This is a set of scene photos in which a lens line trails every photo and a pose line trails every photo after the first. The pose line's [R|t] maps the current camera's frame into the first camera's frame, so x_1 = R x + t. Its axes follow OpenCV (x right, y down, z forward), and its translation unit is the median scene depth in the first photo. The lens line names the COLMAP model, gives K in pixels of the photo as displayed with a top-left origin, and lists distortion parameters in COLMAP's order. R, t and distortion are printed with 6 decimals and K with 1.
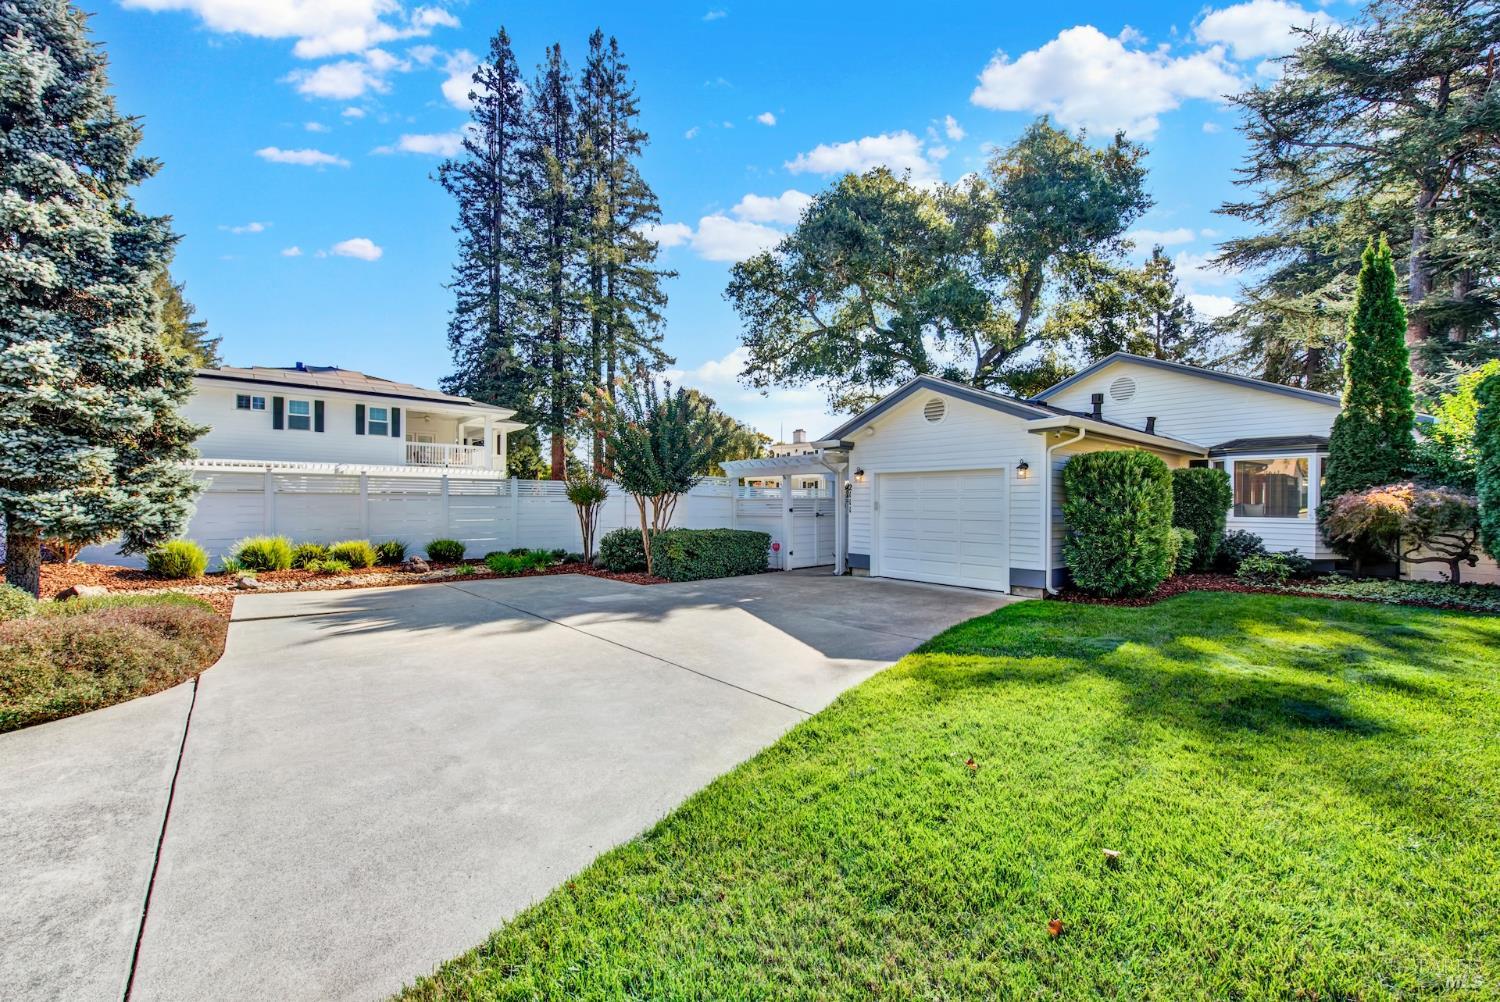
lens RADIAL K [[606.9, 0, 751.7], [0, 606.9, 499.5], [0, 0, 1]] dist [0.000839, -0.000816]
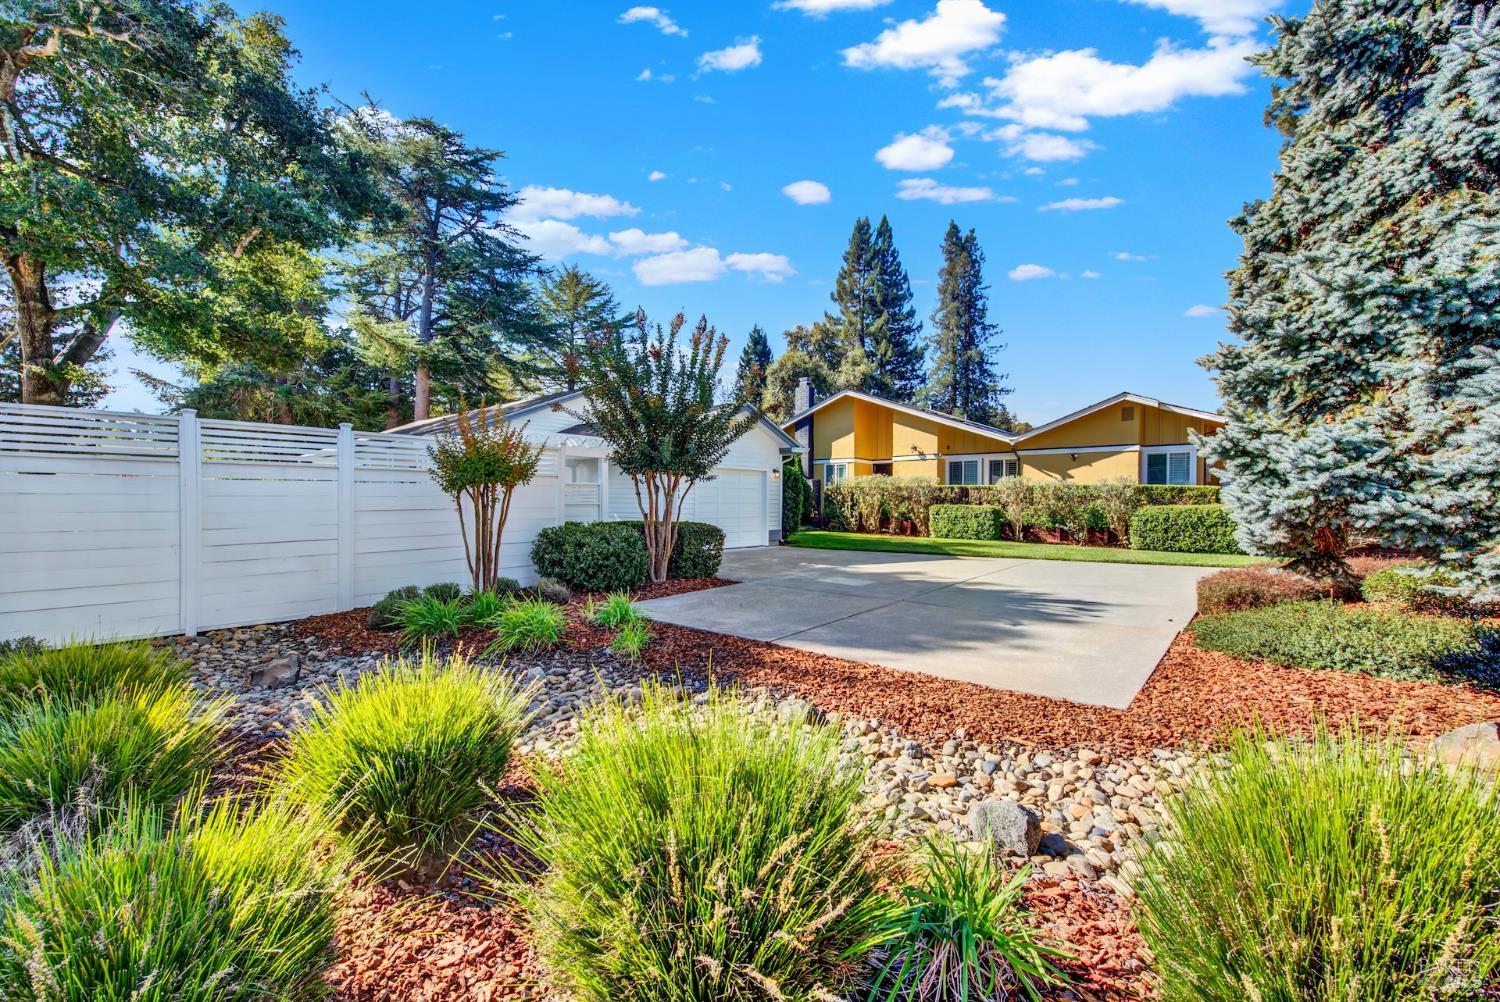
lens RADIAL K [[585.1, 0, 760.1], [0, 585.1, 497.7], [0, 0, 1]] dist [0.000202, 0.000045]
pose [[-0.169224, -0.008216, 0.985543, -0.408784], [-0.014192, 0.999882, 0.005899, 0.004308], [-0.985475, -0.012989, -0.169321, 0.452891]]
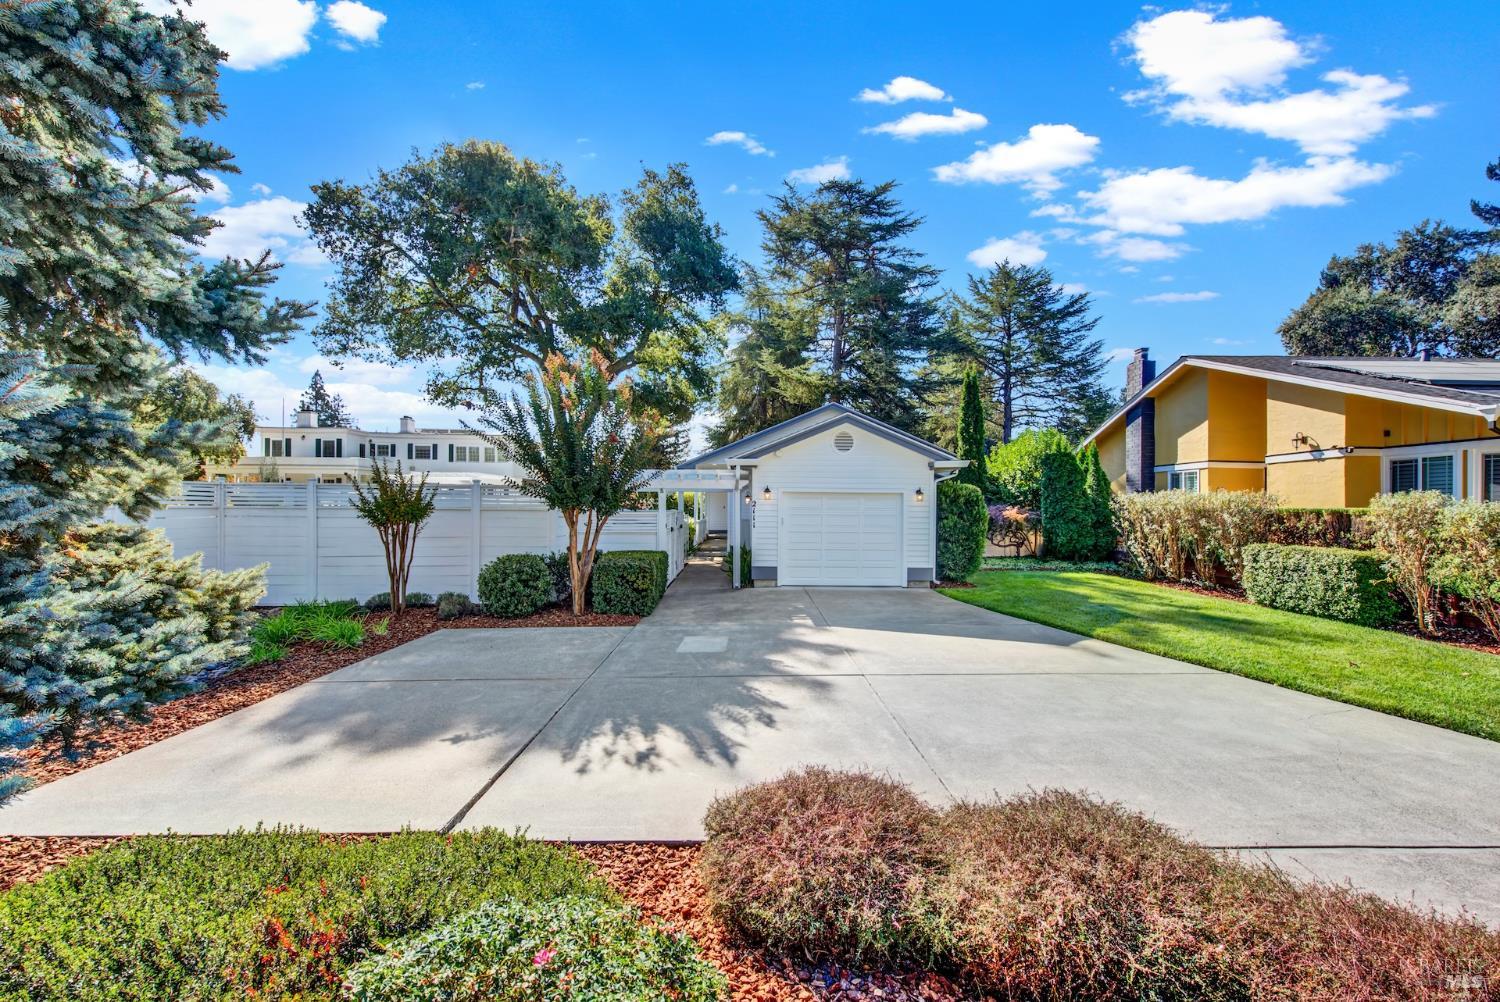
lens RADIAL K [[597.4, 0, 759.4], [0, 597.4, 505.0], [0, 0, 1]] dist [0.000216, -0.000339]
pose [[0.628847, -0.002629, 0.777524, -0.280901], [-0.007067, 0.999934, 0.009097, -0.012366], [-0.777497, -0.011216, 0.628787, 0.148203]]
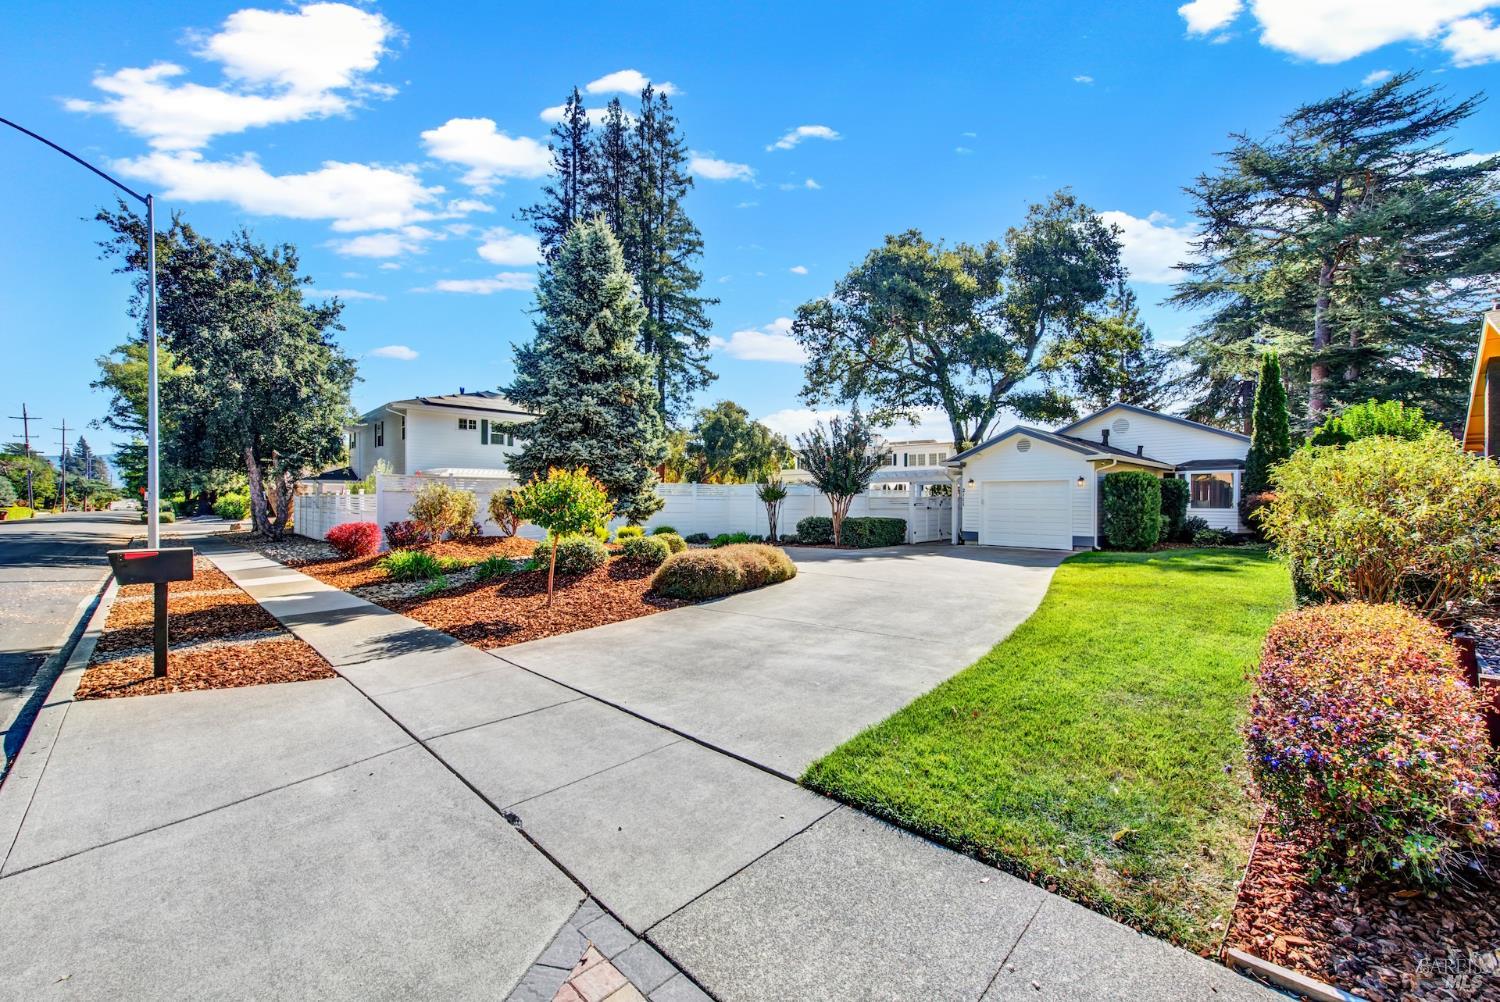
lens RADIAL K [[614.2, 0, 749.5], [0, 614.2, 499.0], [0, 0, 1]] dist [0.009378, -0.006516]
pose [[0.998261, -0.001187, 0.058932, -0.221442], [0.001146, 0.999999, 0.000732, 0.000417], [-0.058933, -0.000663, 0.998262, -0.264850]]
